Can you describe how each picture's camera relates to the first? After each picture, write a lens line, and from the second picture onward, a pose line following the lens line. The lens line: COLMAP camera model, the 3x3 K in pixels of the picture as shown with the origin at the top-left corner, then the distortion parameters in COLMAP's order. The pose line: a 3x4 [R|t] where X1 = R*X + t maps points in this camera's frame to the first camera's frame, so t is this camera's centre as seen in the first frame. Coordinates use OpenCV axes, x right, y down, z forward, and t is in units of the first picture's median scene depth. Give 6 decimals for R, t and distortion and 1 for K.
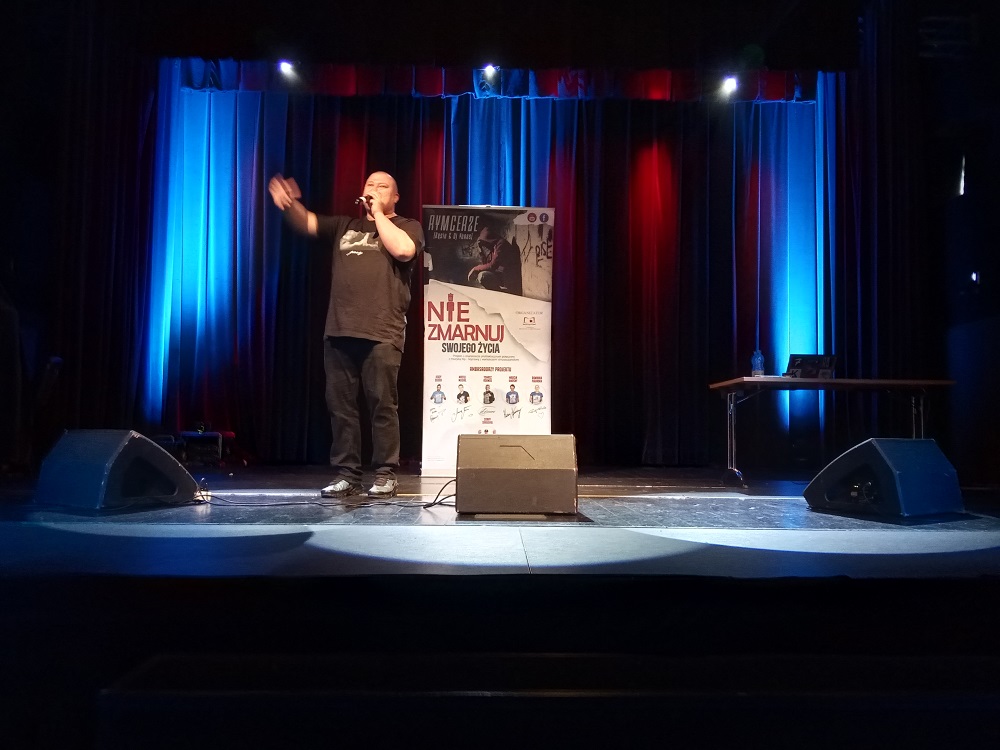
lens RADIAL K [[888.1, 0, 527.3], [0, 888.1, 375.6], [0, 0, 1]] dist [0.020929, -0.001751]
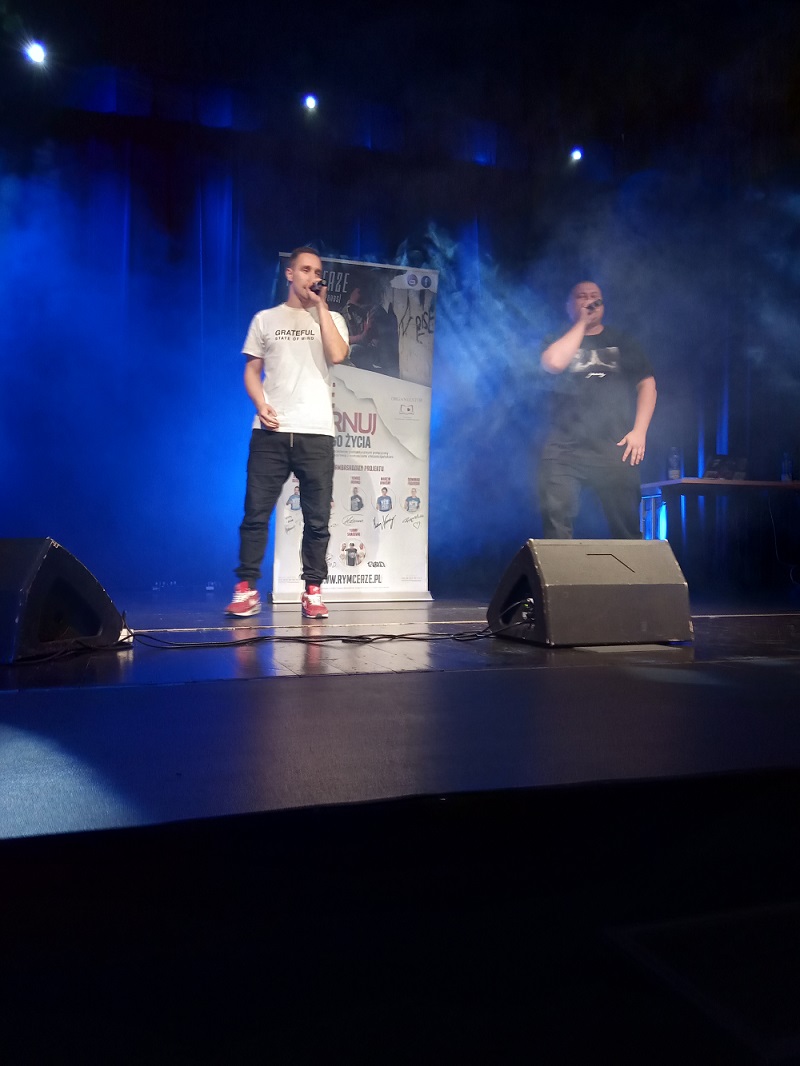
lens RADIAL K [[946.7, 0, 482.3], [0, 946.7, 555.7], [0, 0, 1]] dist [0.020929, -0.001751]
pose [[0.954747, -0.011671, 0.297191, -0.192809], [-0.008342, 0.997786, 0.065984, 0.014662], [-0.297303, -0.065478, 0.952535, 0.142543]]
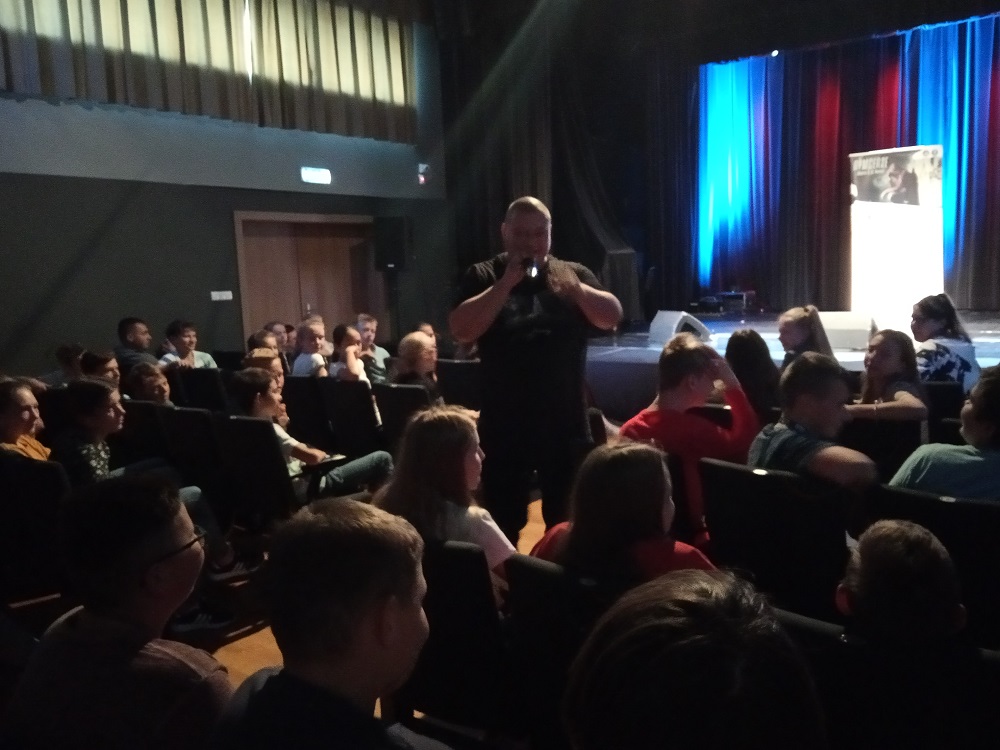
lens RADIAL K [[888.1, 0, 527.3], [0, 888.1, 375.6], [0, 0, 1]] dist [0.020929, -0.001751]
pose [[0.812059, 0.033380, -0.582620, 0.352399], [0.082888, 0.981644, 0.171771, -0.123166], [0.577659, -0.187780, 0.794386, -0.672745]]
